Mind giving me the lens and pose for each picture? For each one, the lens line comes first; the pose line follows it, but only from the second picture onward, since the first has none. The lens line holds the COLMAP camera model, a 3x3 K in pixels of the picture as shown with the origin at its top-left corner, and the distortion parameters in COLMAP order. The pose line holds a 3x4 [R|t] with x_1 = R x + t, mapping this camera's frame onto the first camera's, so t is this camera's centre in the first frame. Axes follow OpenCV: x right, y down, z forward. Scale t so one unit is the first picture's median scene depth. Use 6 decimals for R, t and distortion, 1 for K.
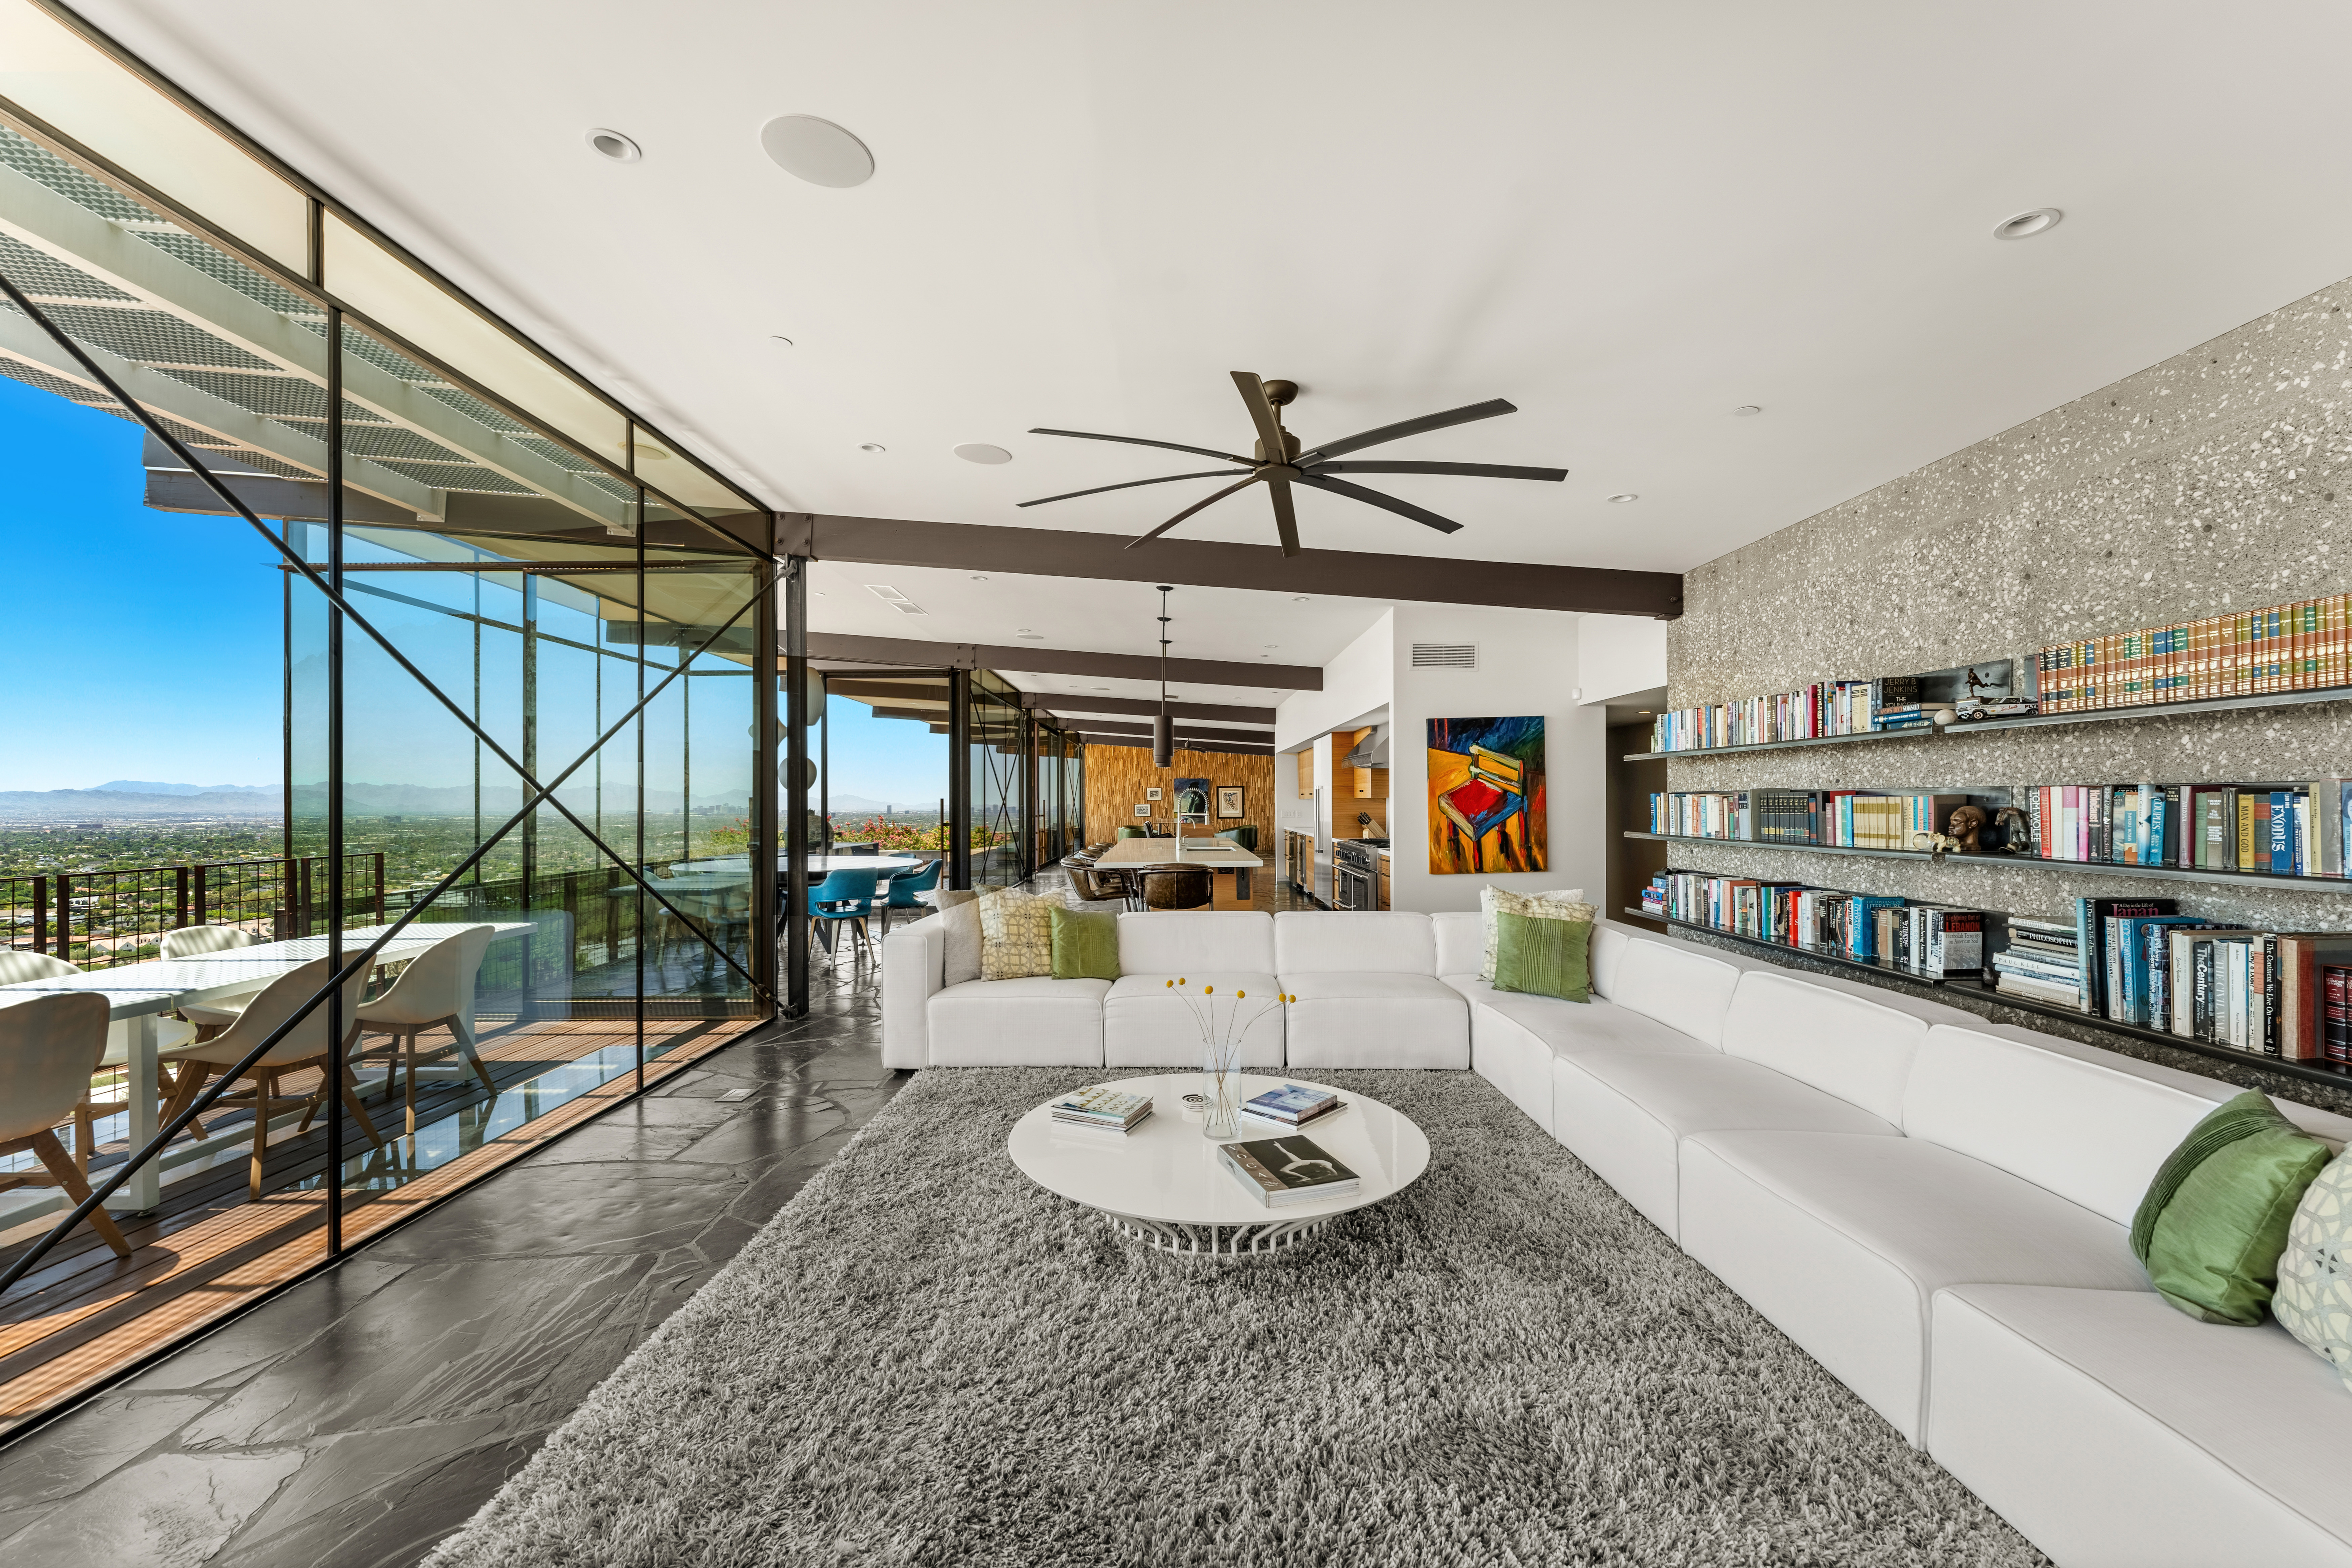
lens RADIAL K [[952.6, 0, 1176.0], [0, 952.6, 784.0], [0, 0, 1]] dist [0.000021, 0.000280]
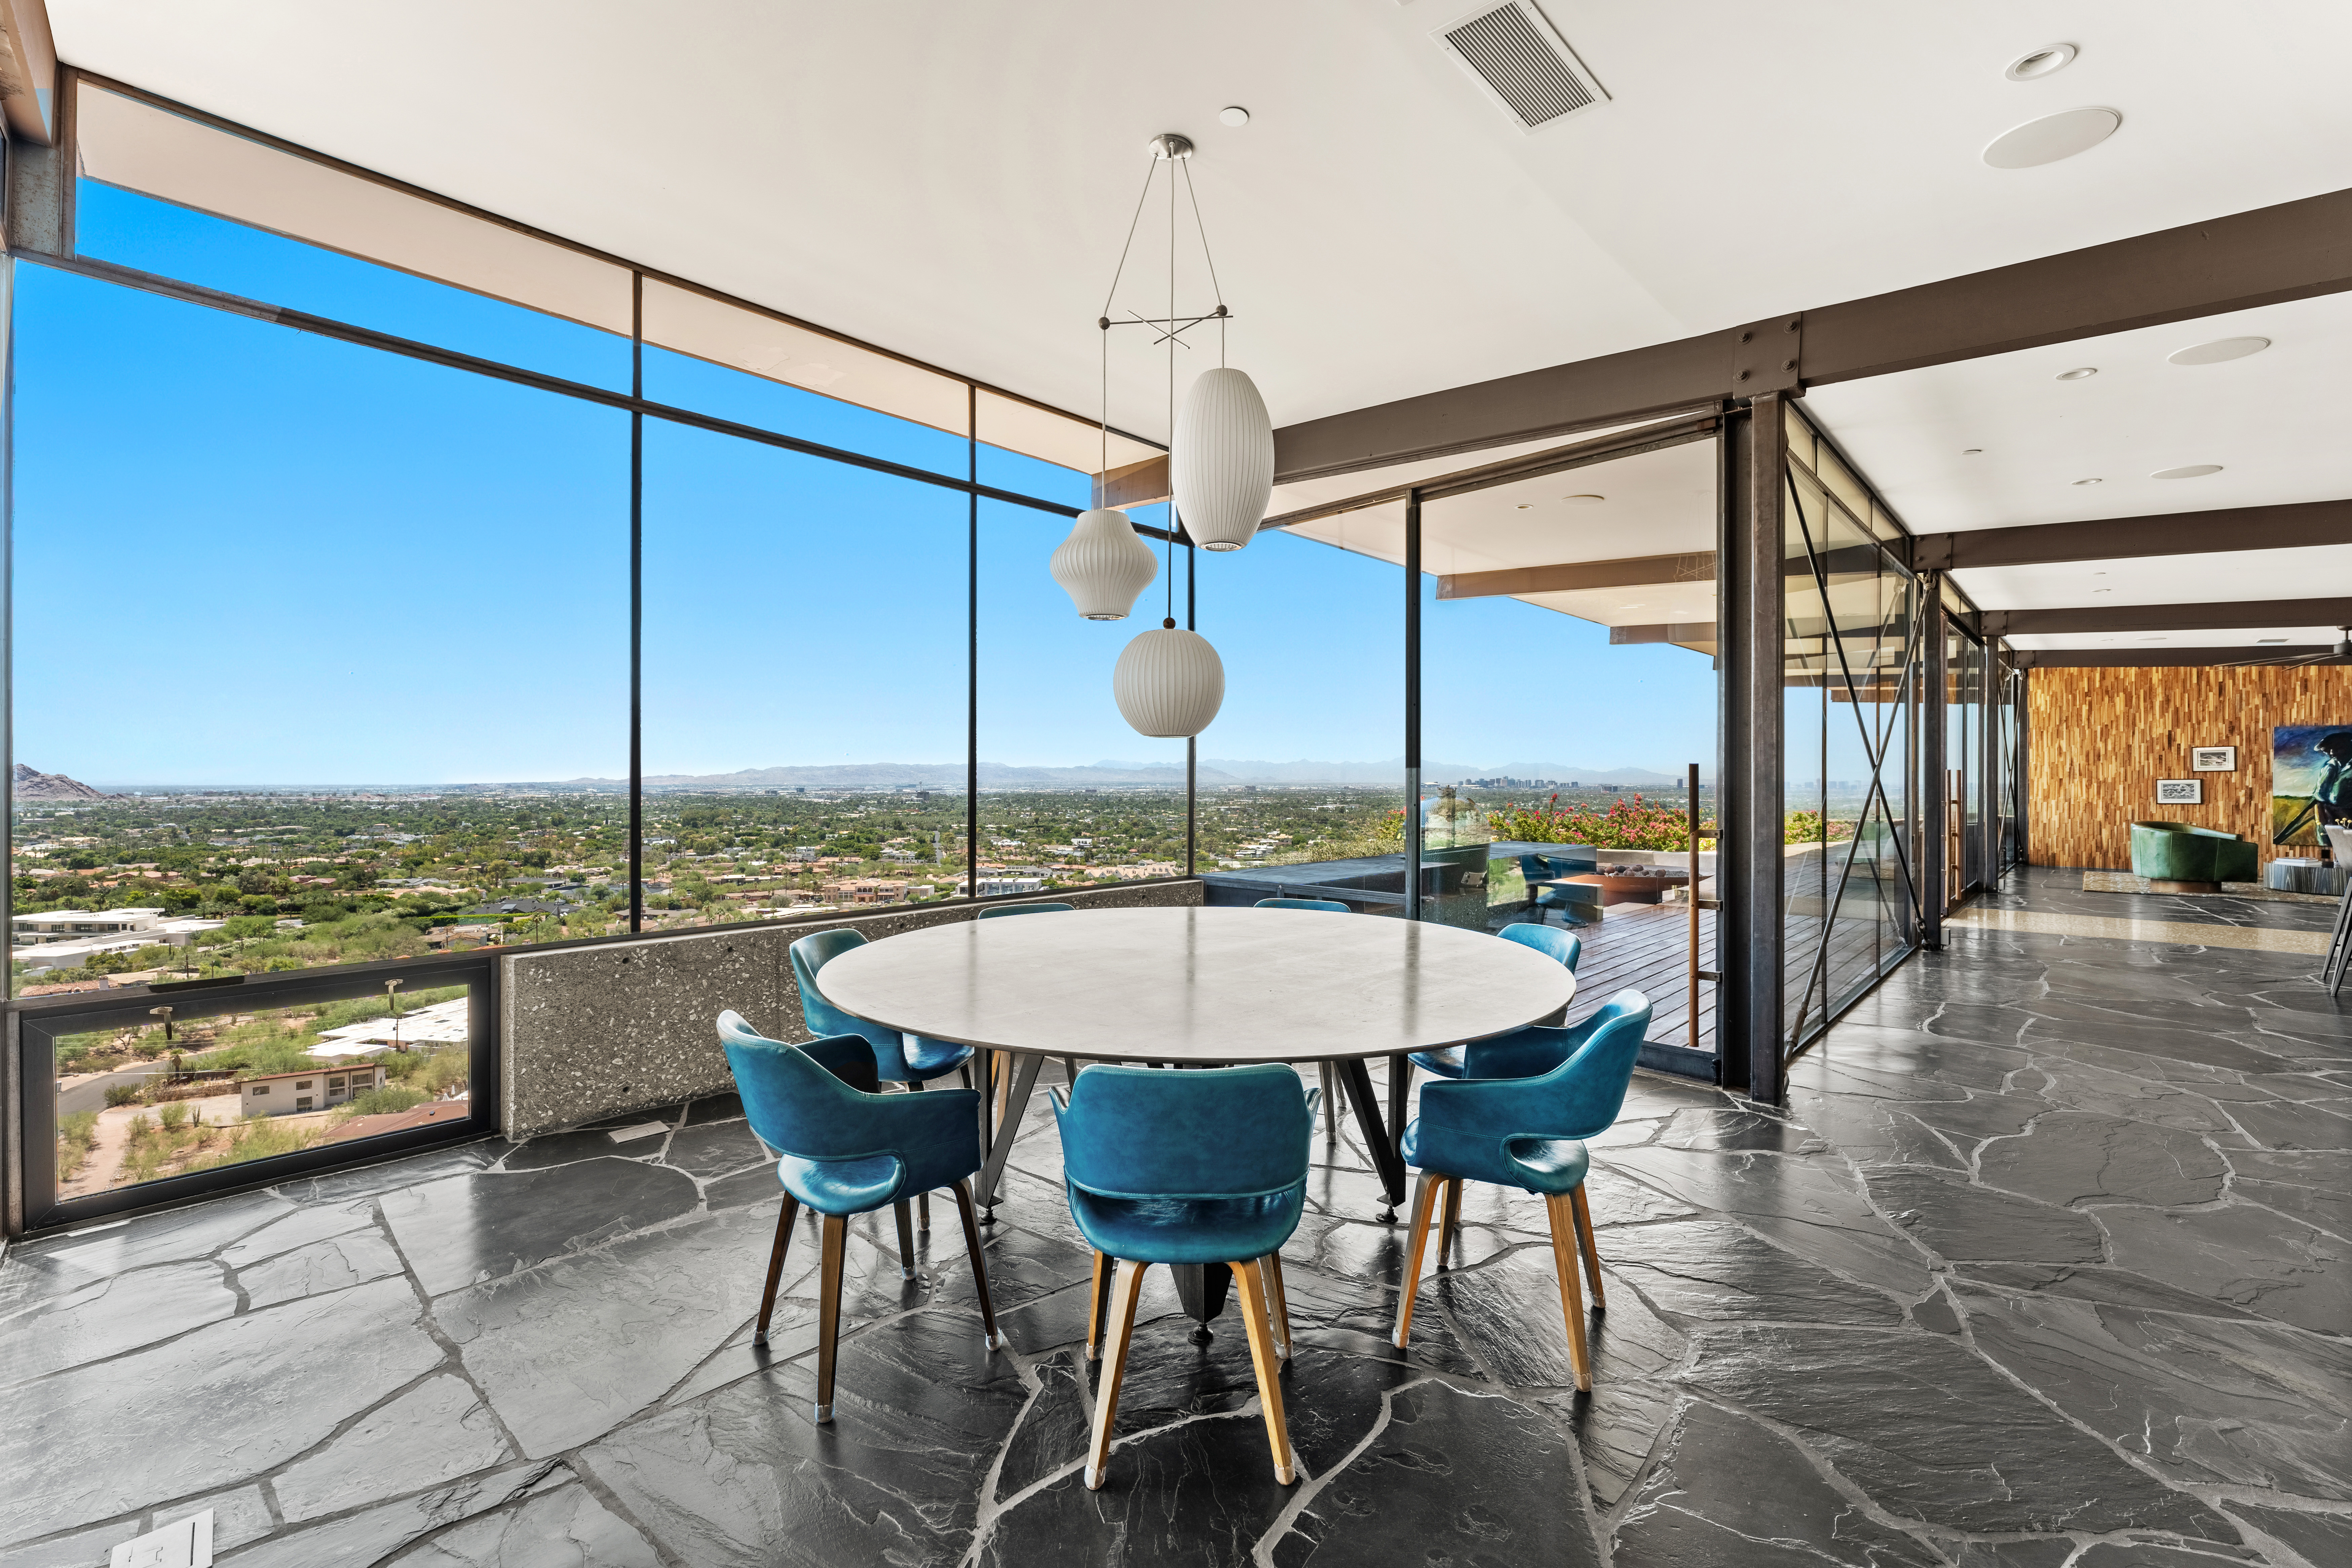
lens RADIAL K [[980.6, 0, 1174.6], [0, 980.6, 776.9], [0, 0, 1]] dist [-0.003592, 0.000145]
pose [[0.717904, 0.002439, -0.696138, -0.055979], [0.012293, 0.999794, 0.016180, 0.004816], [0.696034, -0.020173, 0.717725, 0.257865]]
